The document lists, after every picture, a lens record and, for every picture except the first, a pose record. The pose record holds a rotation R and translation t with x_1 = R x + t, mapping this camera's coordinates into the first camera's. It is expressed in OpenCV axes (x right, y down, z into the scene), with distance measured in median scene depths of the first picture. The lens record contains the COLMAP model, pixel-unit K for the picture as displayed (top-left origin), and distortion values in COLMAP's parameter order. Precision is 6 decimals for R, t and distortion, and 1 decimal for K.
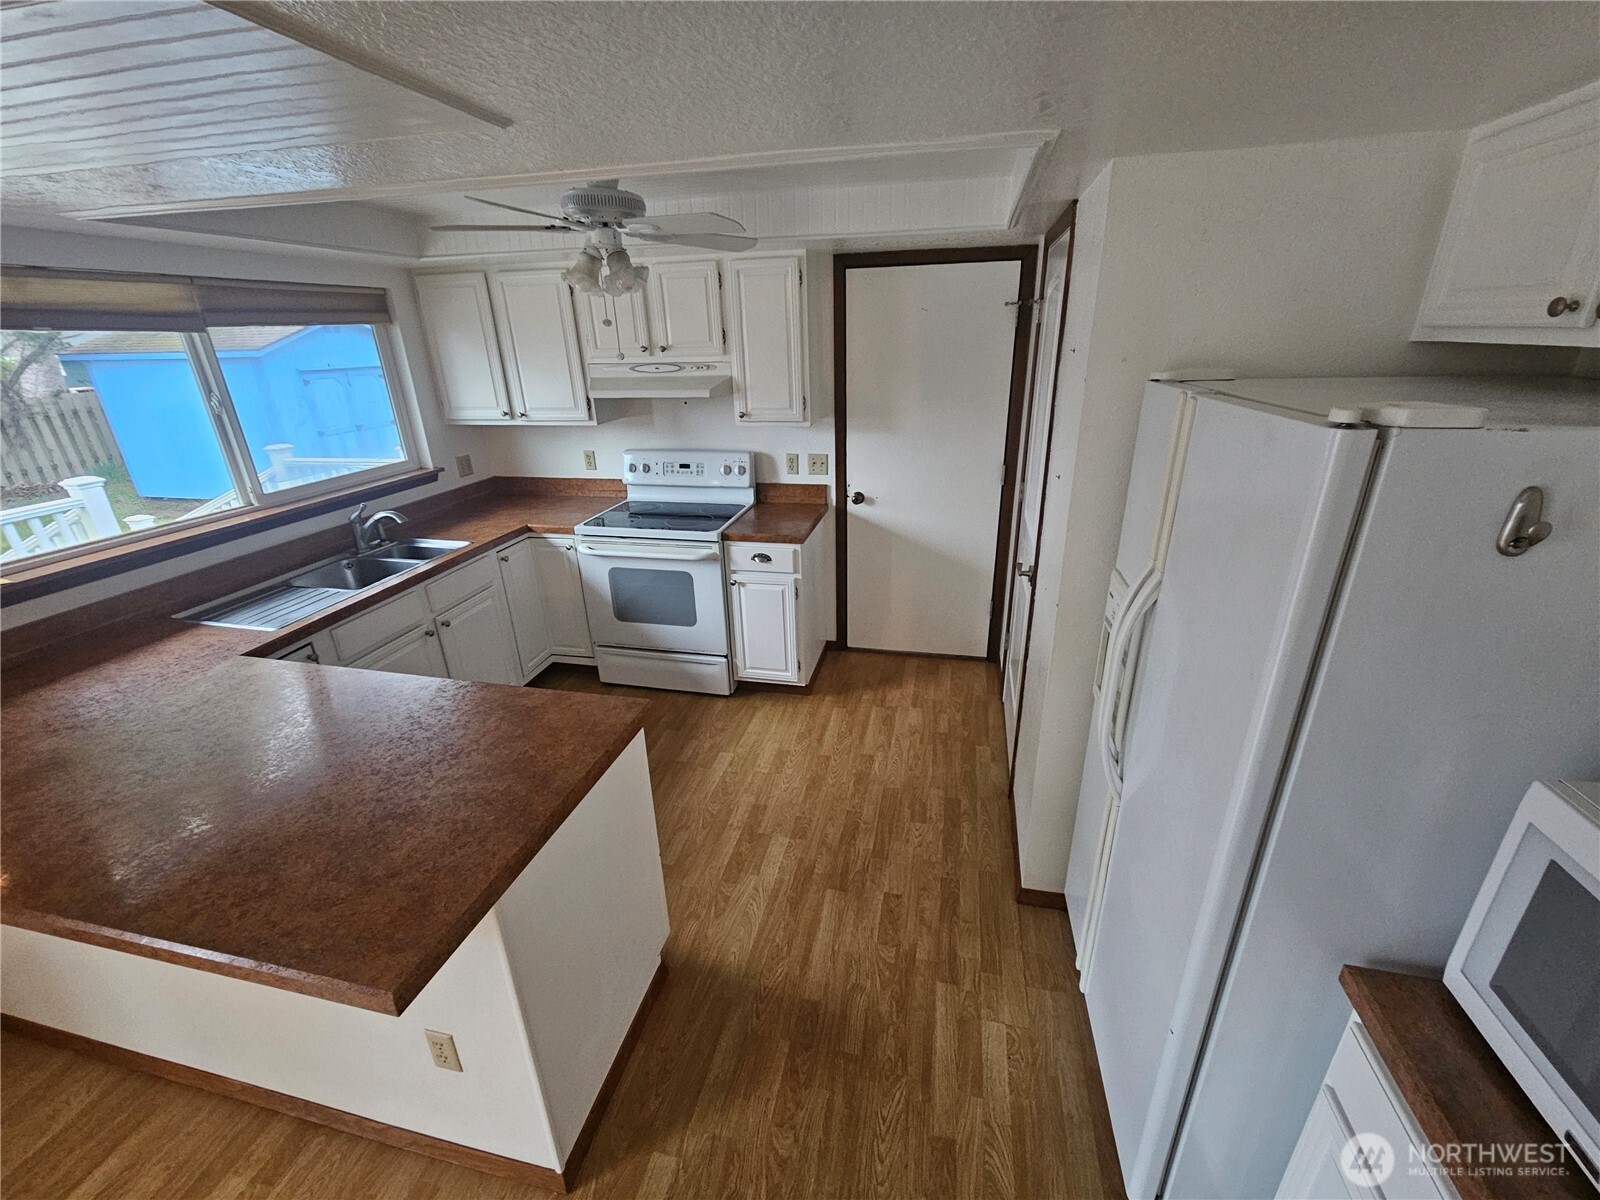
lens RADIAL K [[657.0, 0, 802.0], [0, 657.0, 594.2], [0, 0, 1]] dist [0.000479, 0.000842]
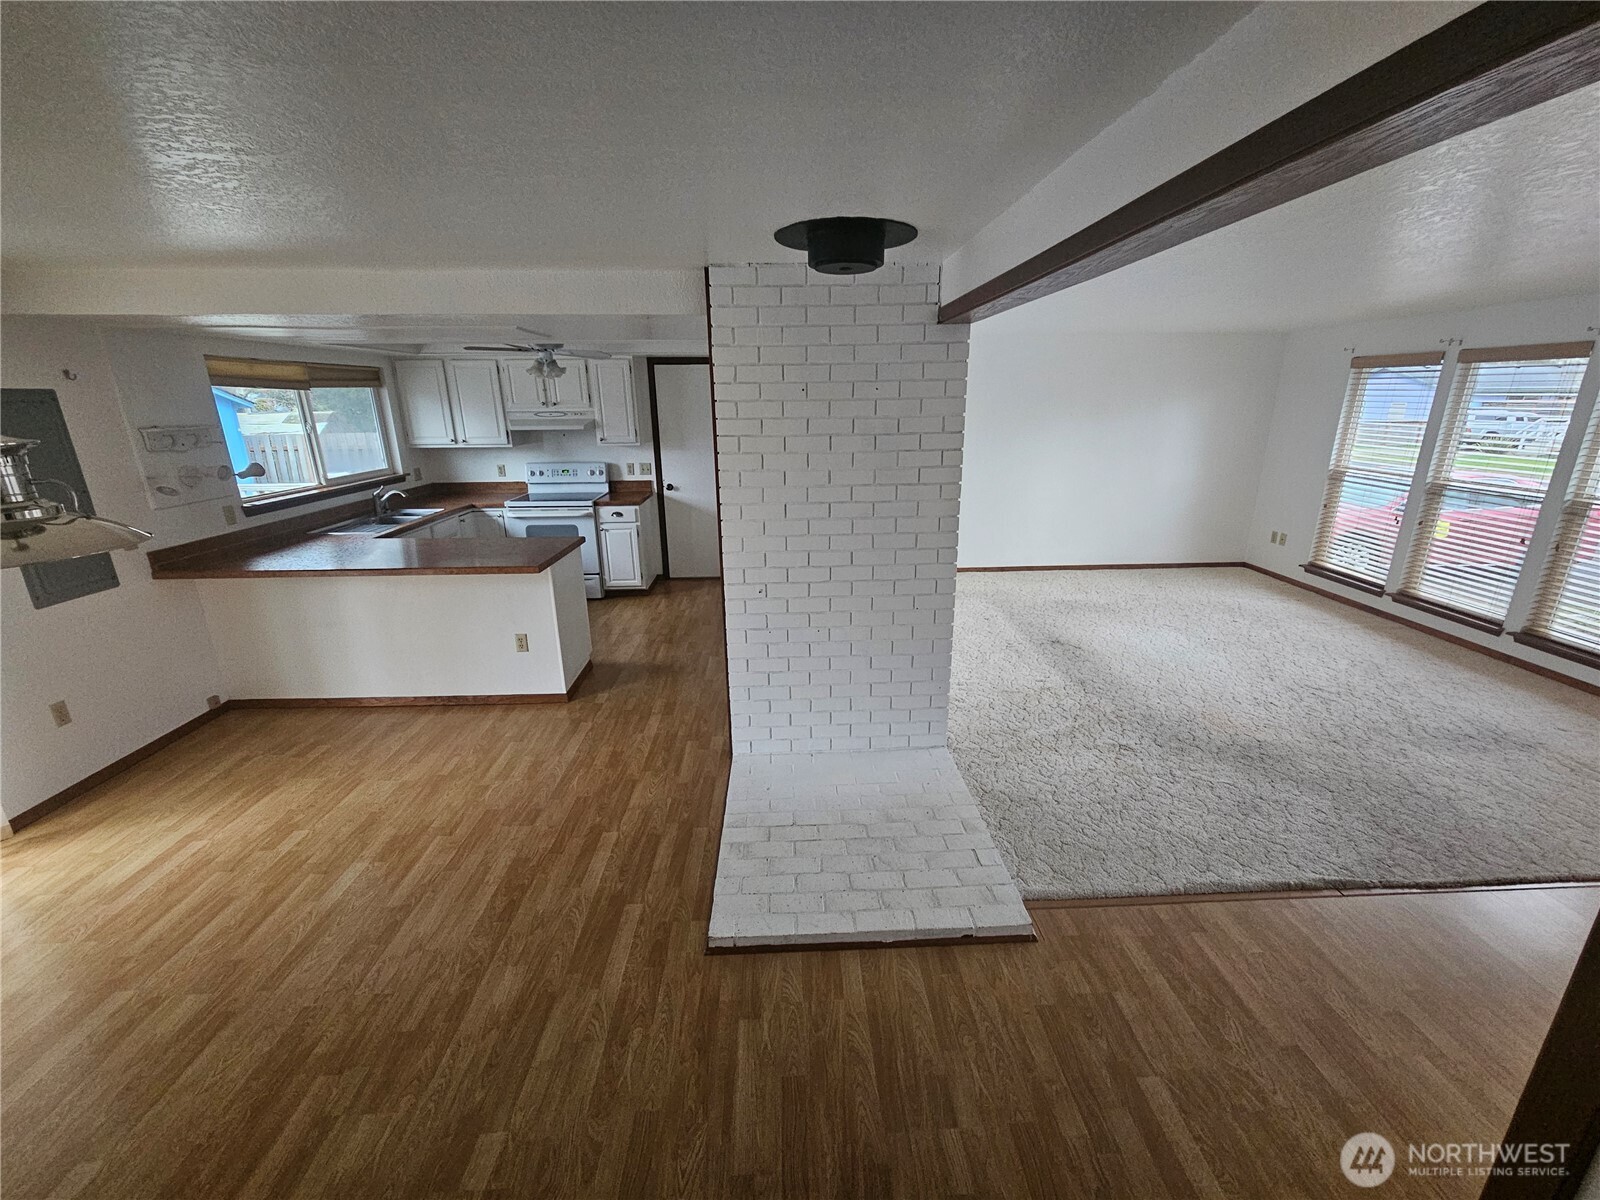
lens RADIAL K [[657.0, 0, 807.1], [0, 657.0, 596.5], [0, 0, 1]] dist [0.000479, 0.000842]
pose [[0.964079, -0.059672, 0.258827, -0.036994], [0.082539, 0.993500, -0.078390, 0.342740], [-0.252467, 0.096937, 0.962737, -0.843777]]
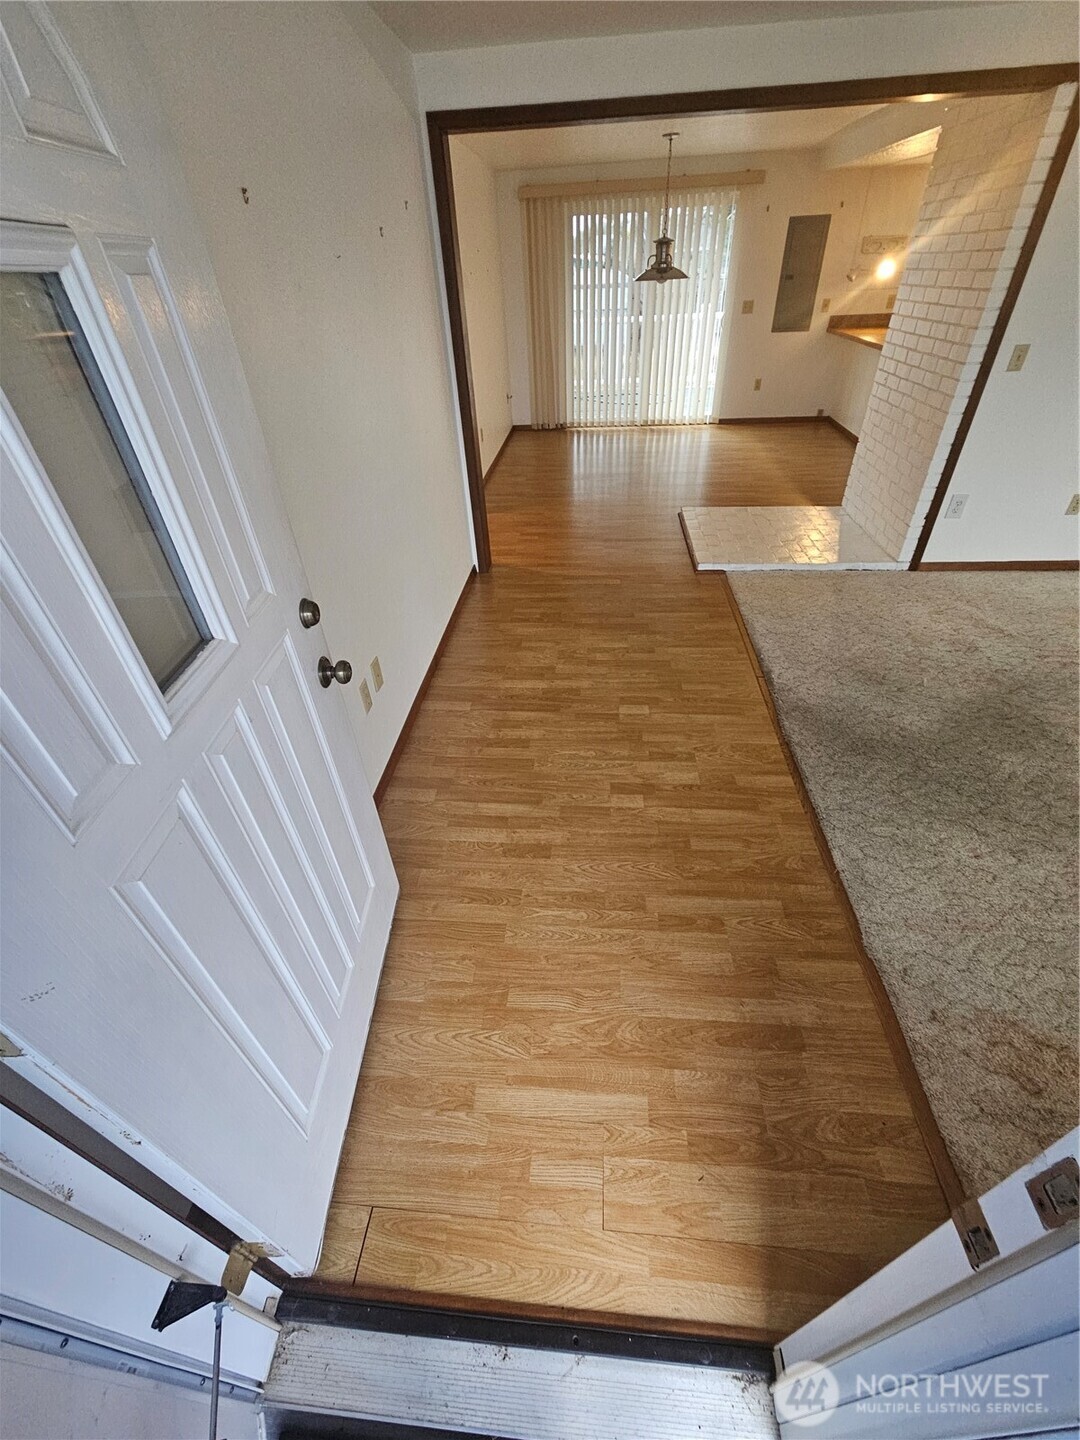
lens RADIAL K [[591.3, 0, 538.4], [0, 591.3, 725.7], [0, 0, 1]] dist [0.000479, 0.000842]
pose [[0.136670, 0.625561, -0.768111, 1.335191], [-0.327868, 0.760251, 0.560822, 0.345453], [0.934786, 0.175191, 0.309005, -0.799769]]
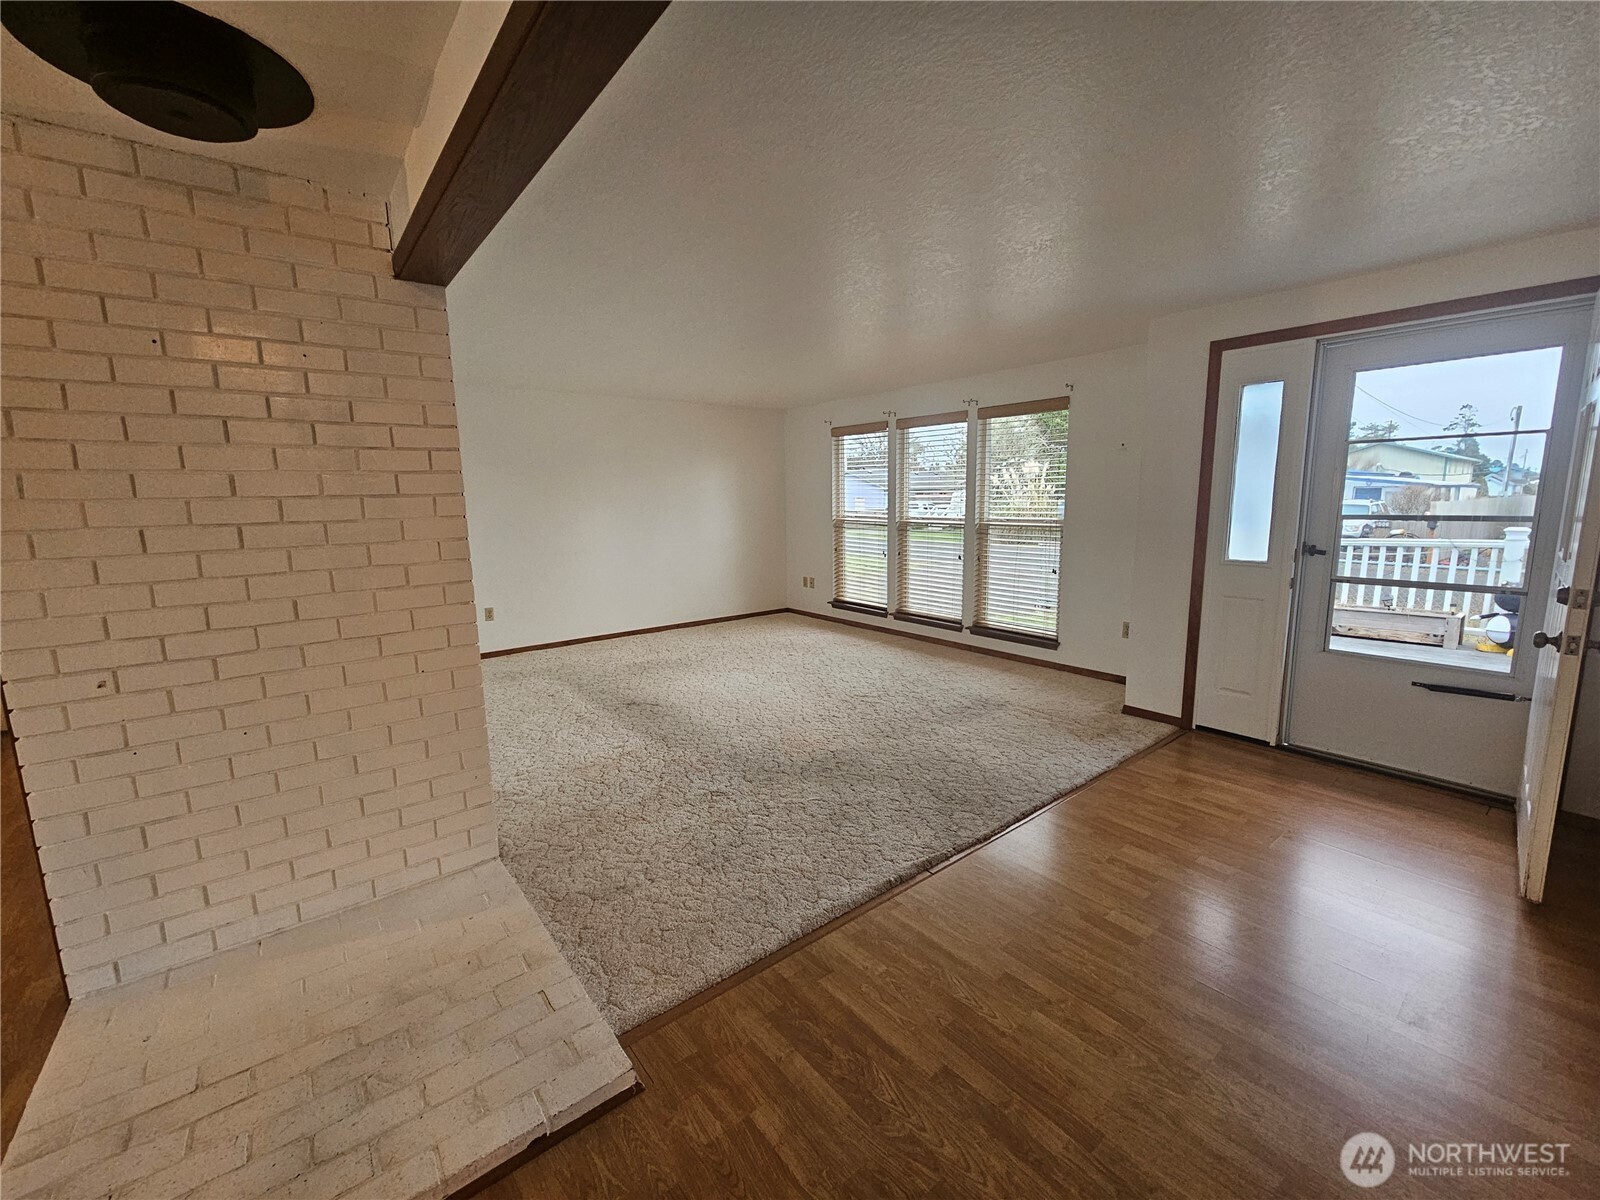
lens RADIAL K [[657.0, 0, 805.8], [0, 657.0, 595.5], [0, 0, 1]] dist [0.000479, 0.000842]
pose [[0.620724, -0.101285, 0.777459, 0.087015], [0.288805, 0.951431, -0.106632, 0.408764], [-0.728899, 0.290723, 0.619828, -0.696159]]
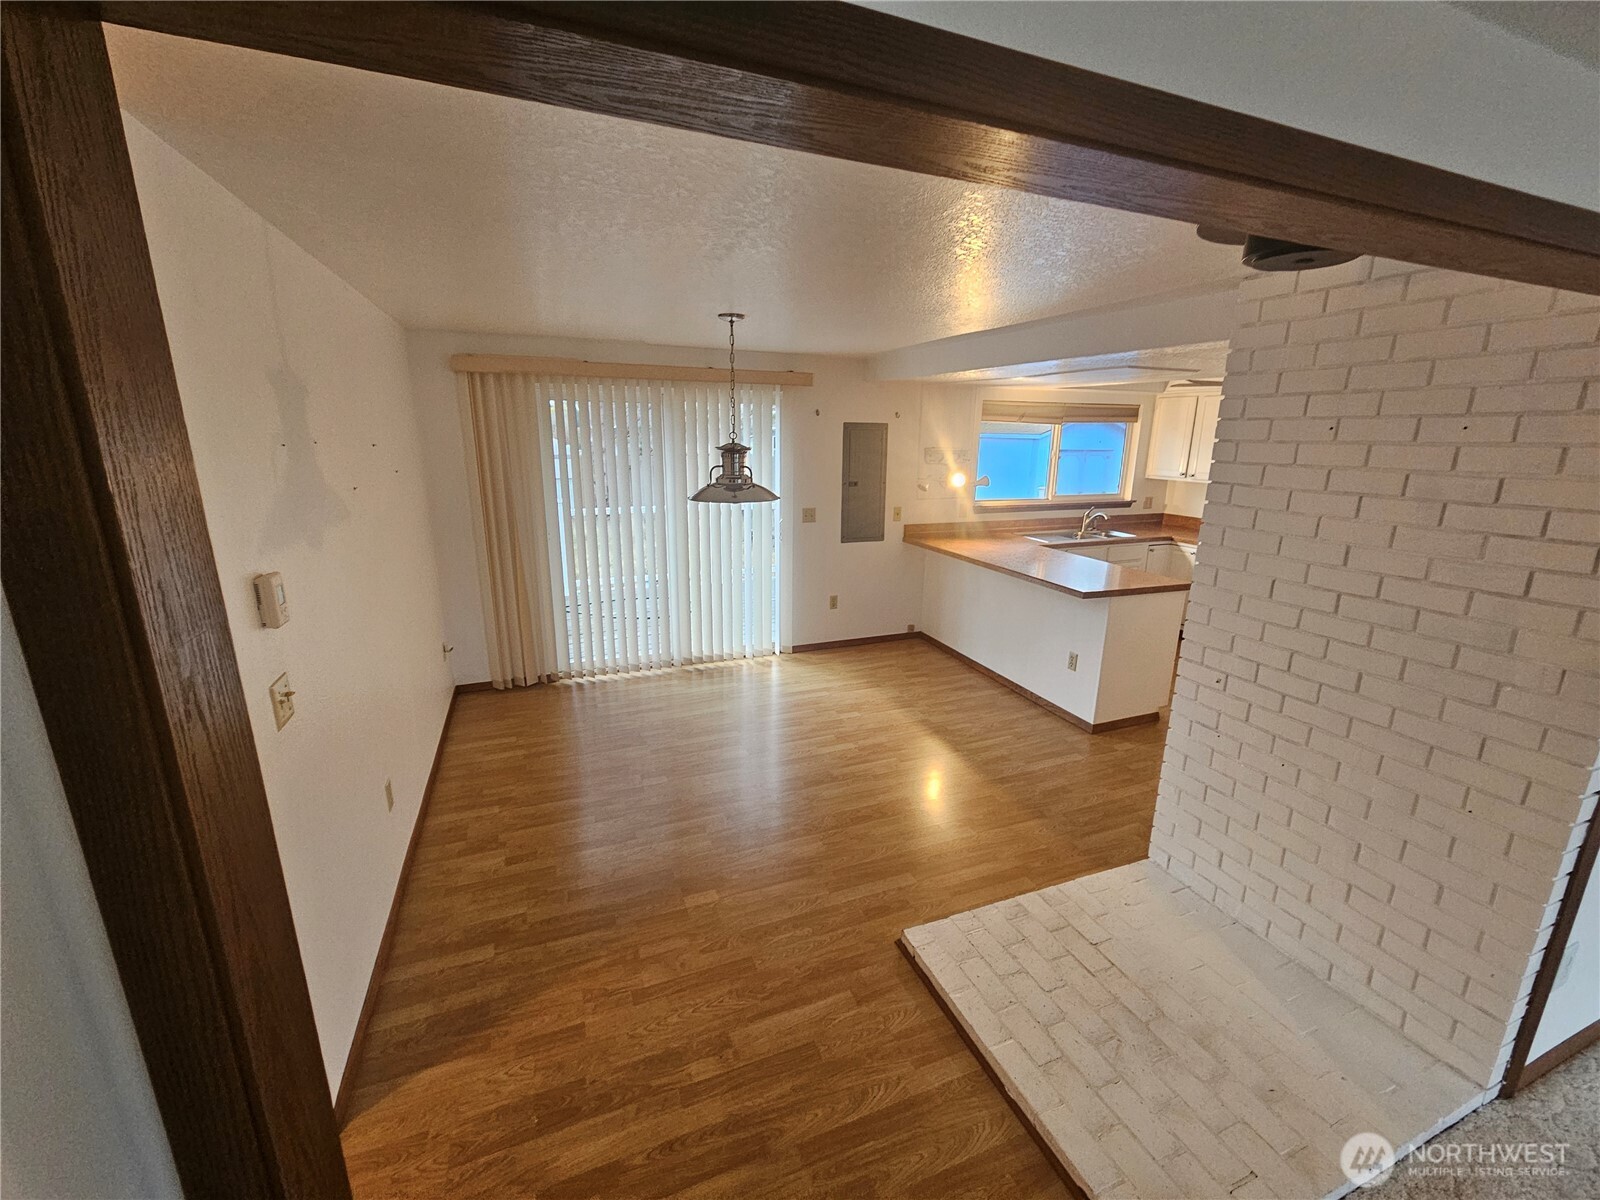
lens RADIAL K [[657.0, 0, 810.1], [0, 657.0, 596.8], [0, 0, 1]] dist [0.000479, 0.000842]
pose [[0.576474, 0.233998, -0.782893, 0.424639], [-0.328133, 0.943764, 0.040464, 0.288846], [0.748335, 0.233567, 0.620839, -0.747577]]
